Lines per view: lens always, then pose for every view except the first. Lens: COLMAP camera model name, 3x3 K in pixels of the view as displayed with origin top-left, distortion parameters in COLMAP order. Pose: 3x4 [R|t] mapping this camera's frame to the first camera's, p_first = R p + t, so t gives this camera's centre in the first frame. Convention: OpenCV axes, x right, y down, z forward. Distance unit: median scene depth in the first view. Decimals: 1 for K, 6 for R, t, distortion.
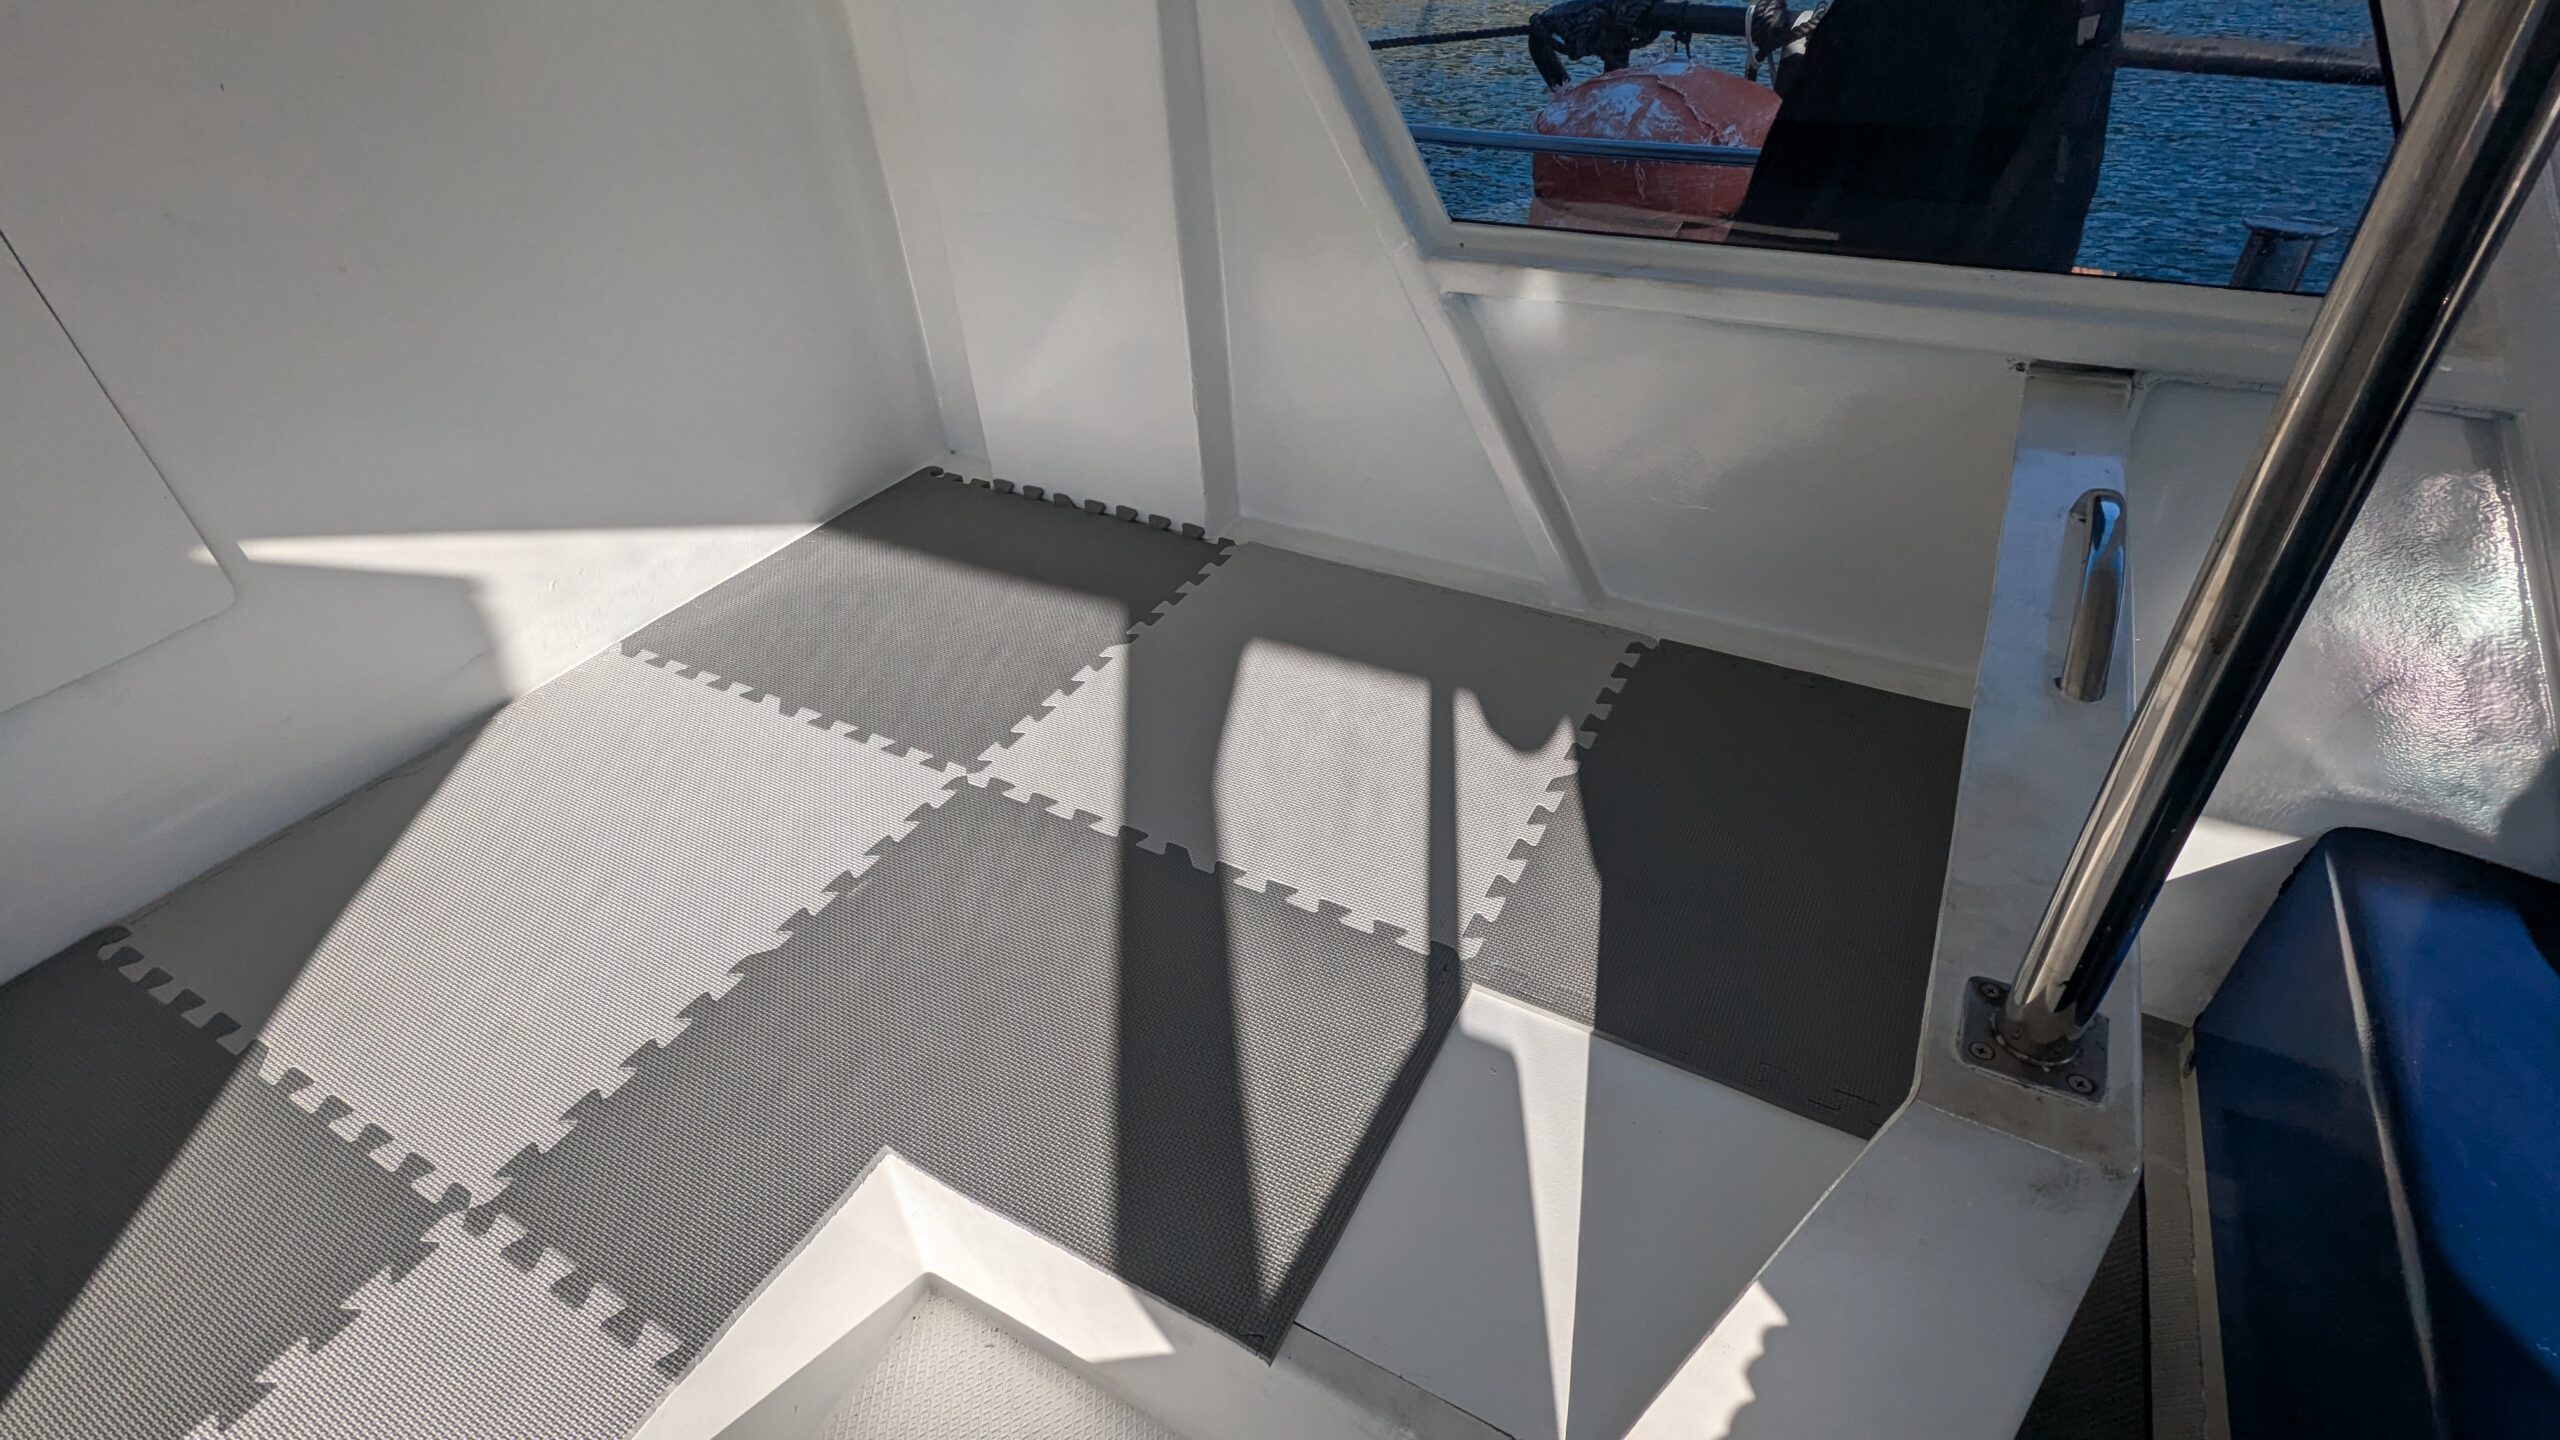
lens RADIAL K [[1200.5, 0, 1280.0], [0, 1200.5, 720.0], [0, 0, 1]] dist [0.004298, -0.002128]
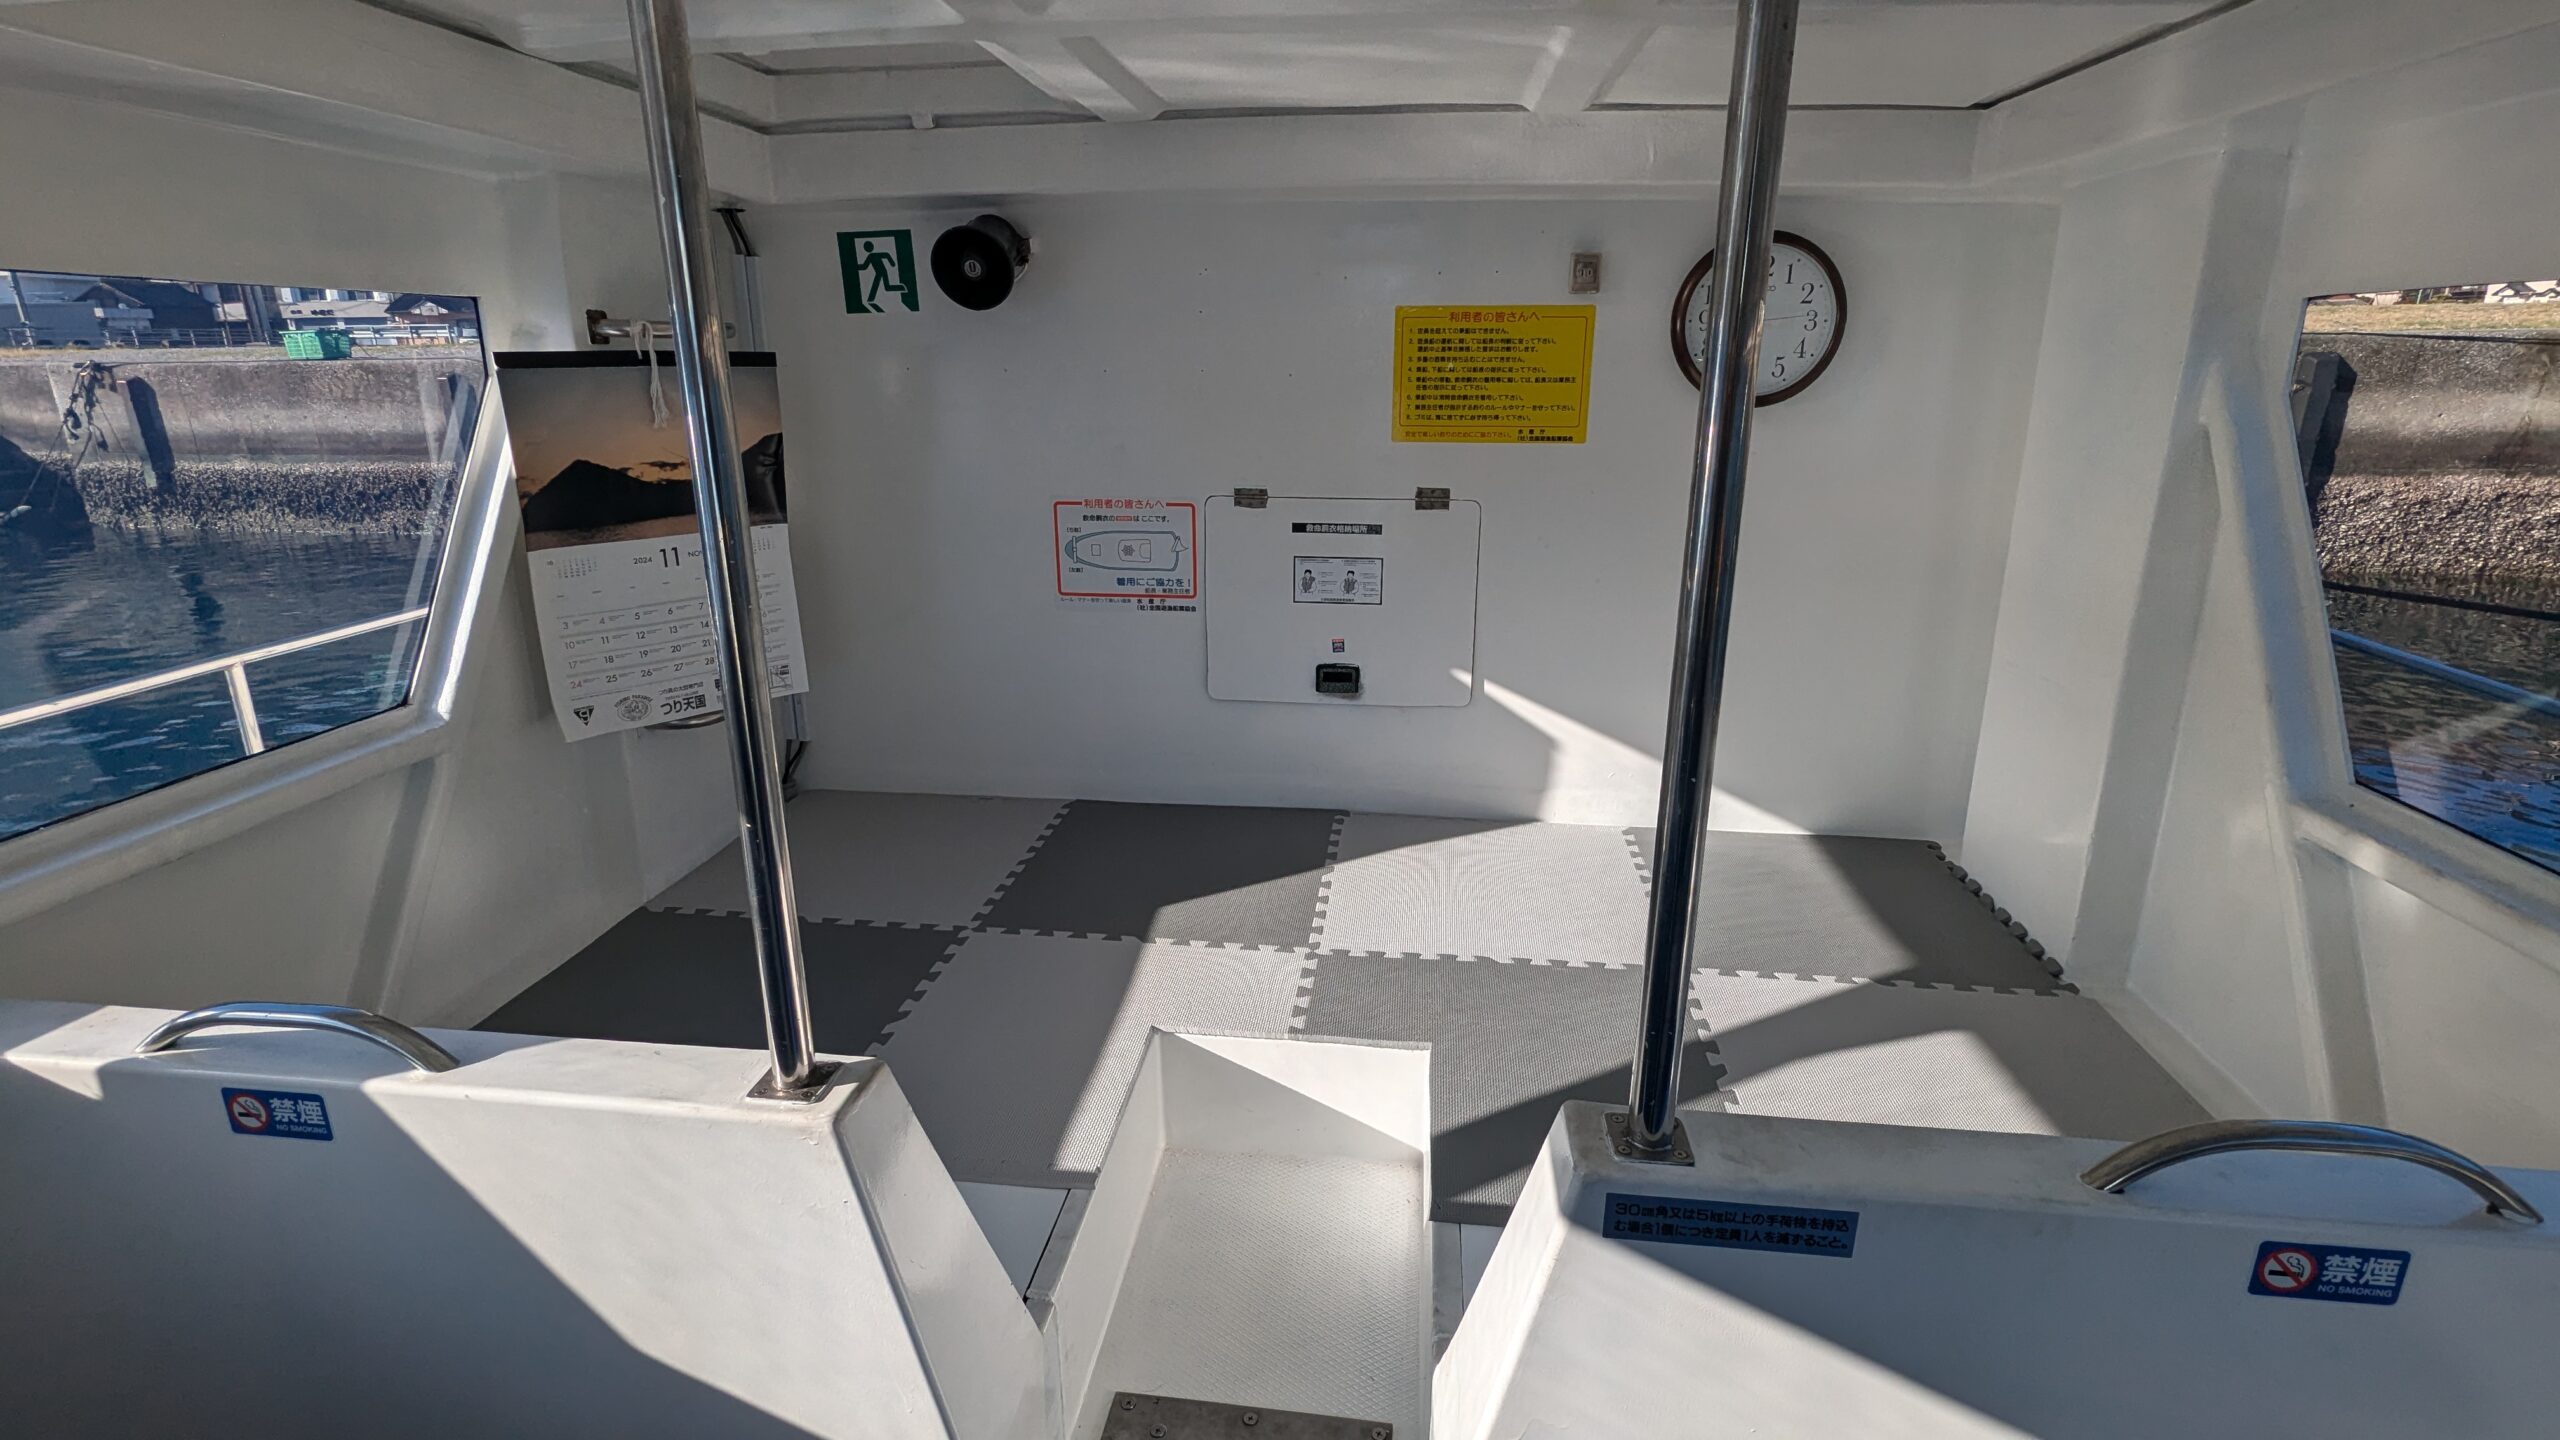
lens RADIAL K [[1200.5, 0, 1280.0], [0, 1200.5, 720.0], [0, 0, 1]] dist [0.004298, -0.002128]
pose [[0.372821, 0.310628, -0.874365, 0.885090], [-0.566186, 0.822707, 0.050860, -0.001931], [0.735145, 0.476092, 0.482596, -0.220383]]
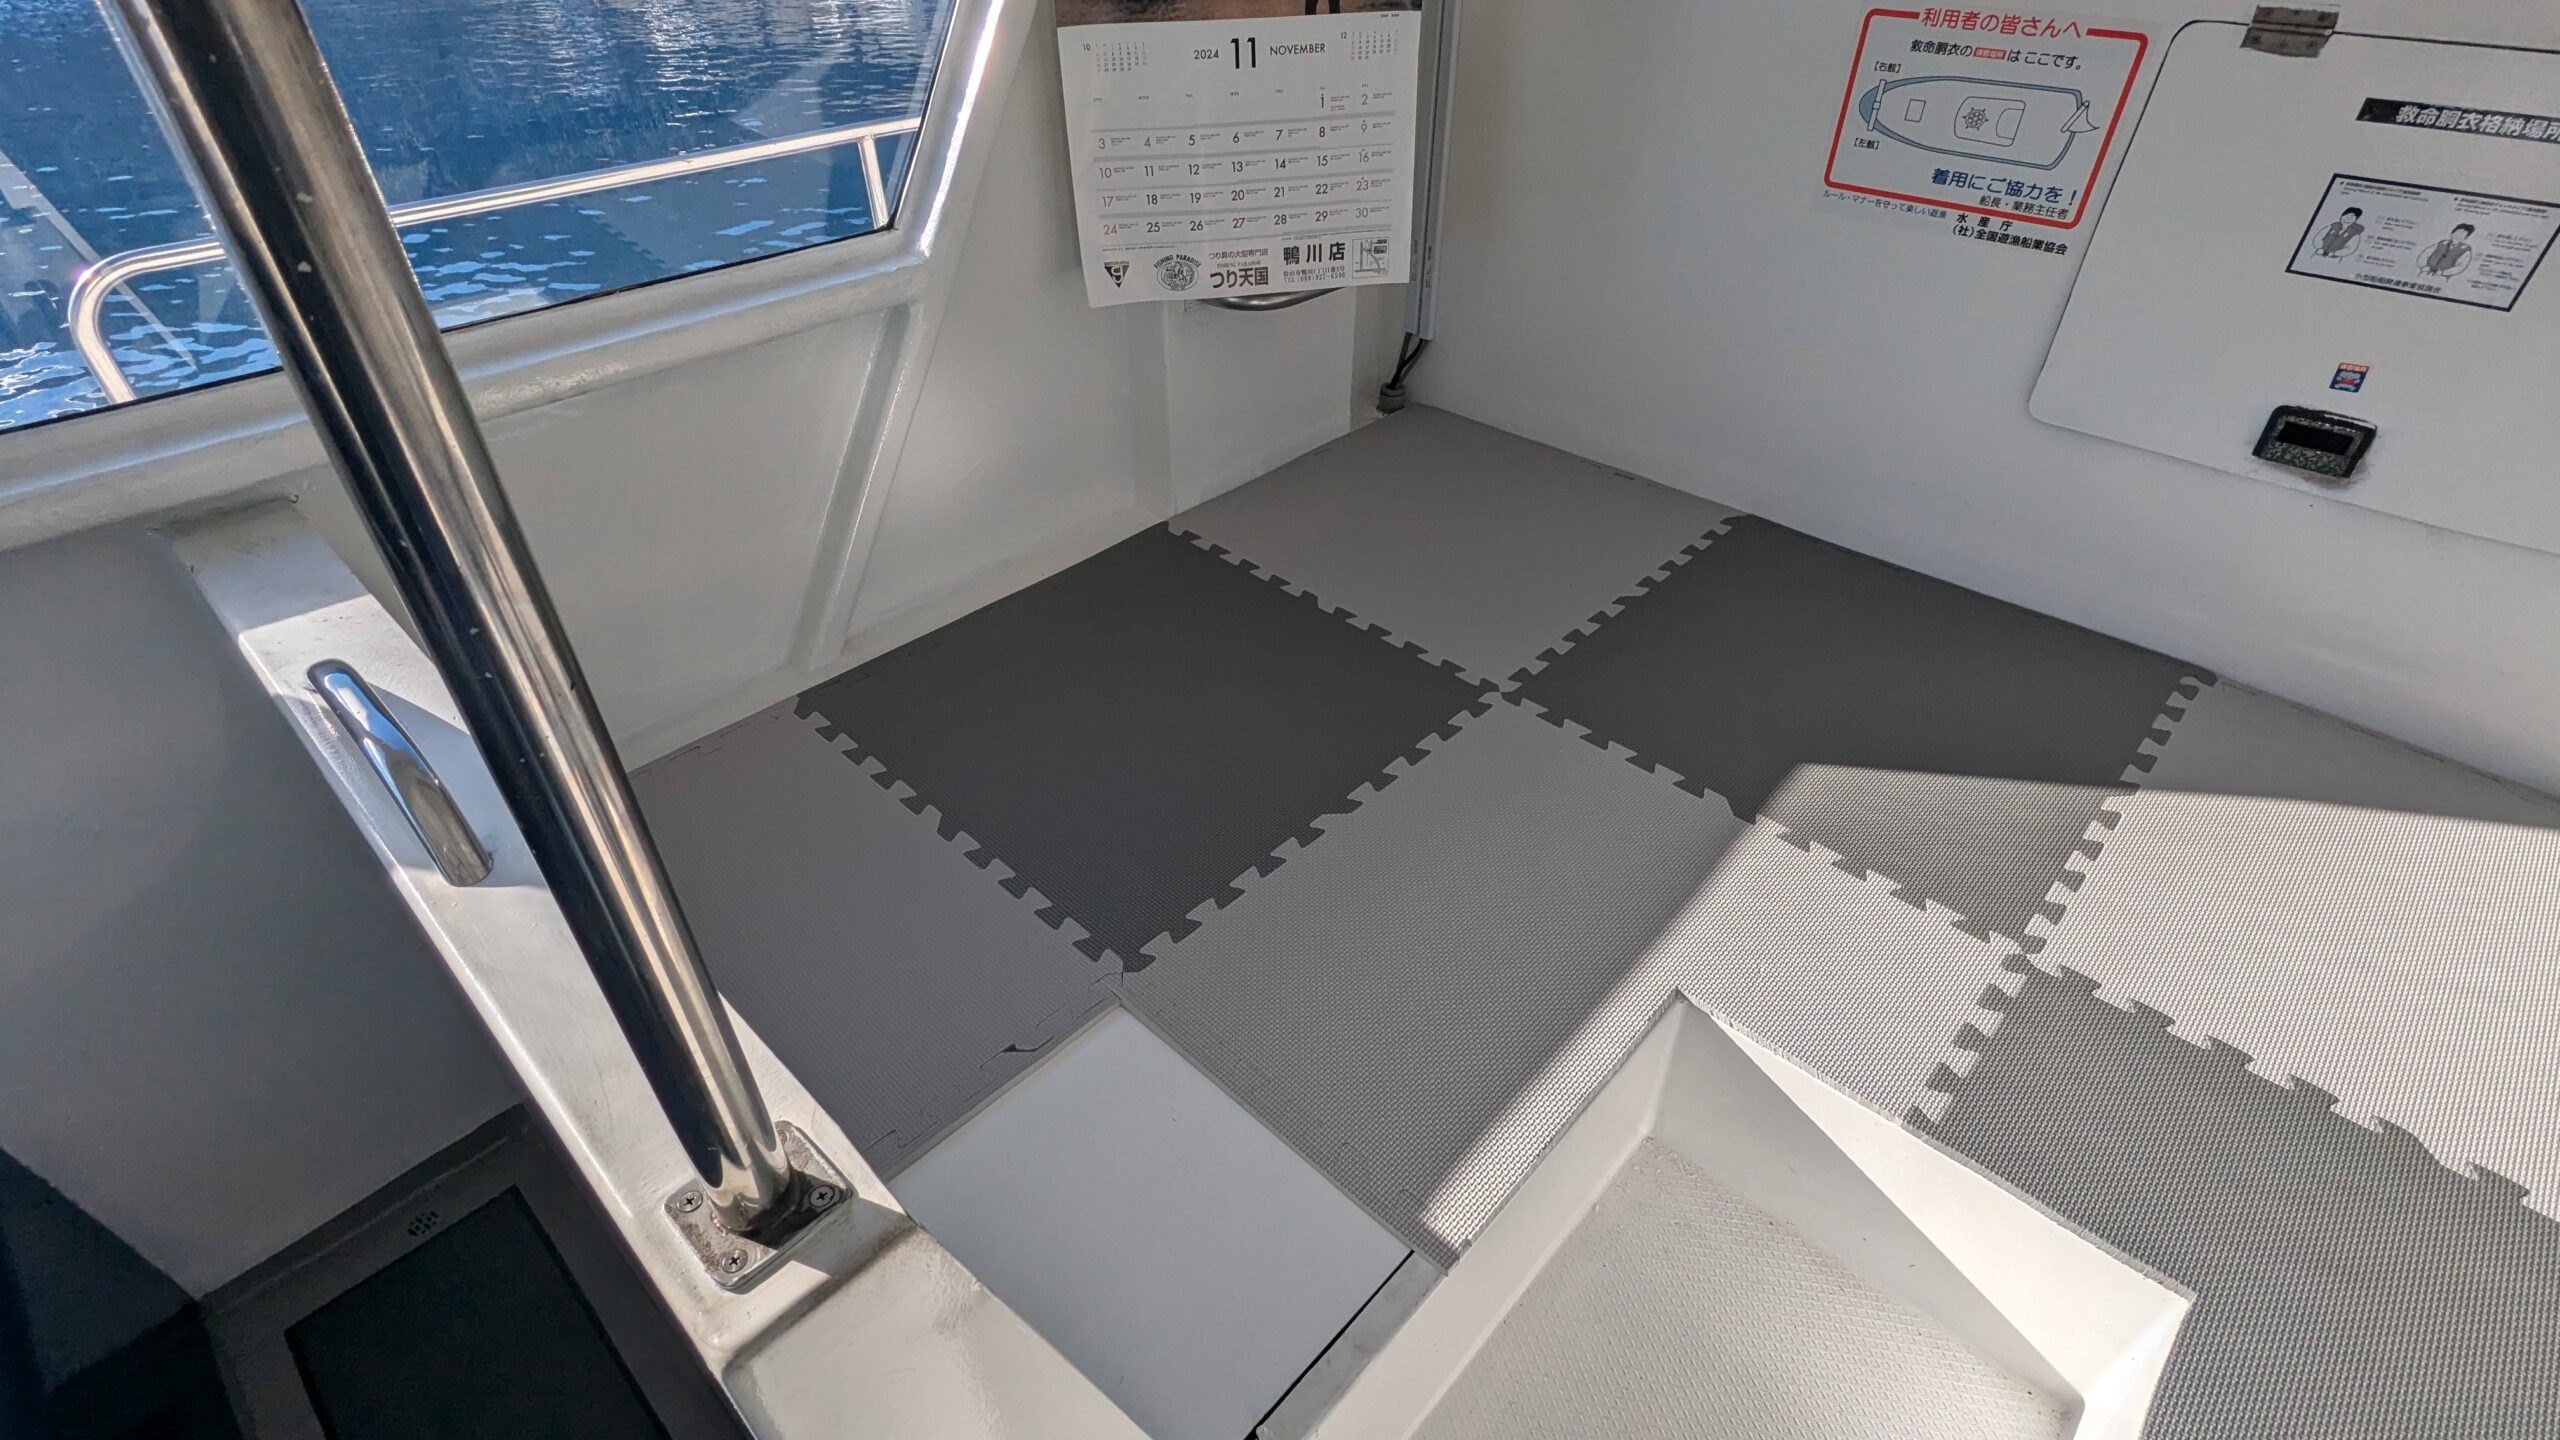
lens RADIAL K [[1200.5, 0, 1280.0], [0, 1200.5, 720.0], [0, 0, 1]] dist [0.004298, -0.002128]
pose [[-0.254245, 0.620607, -0.741759, 0.211348], [-0.566188, 0.526285, 0.634393, -0.042922], [0.784086, 0.581266, 0.217575, 0.030297]]
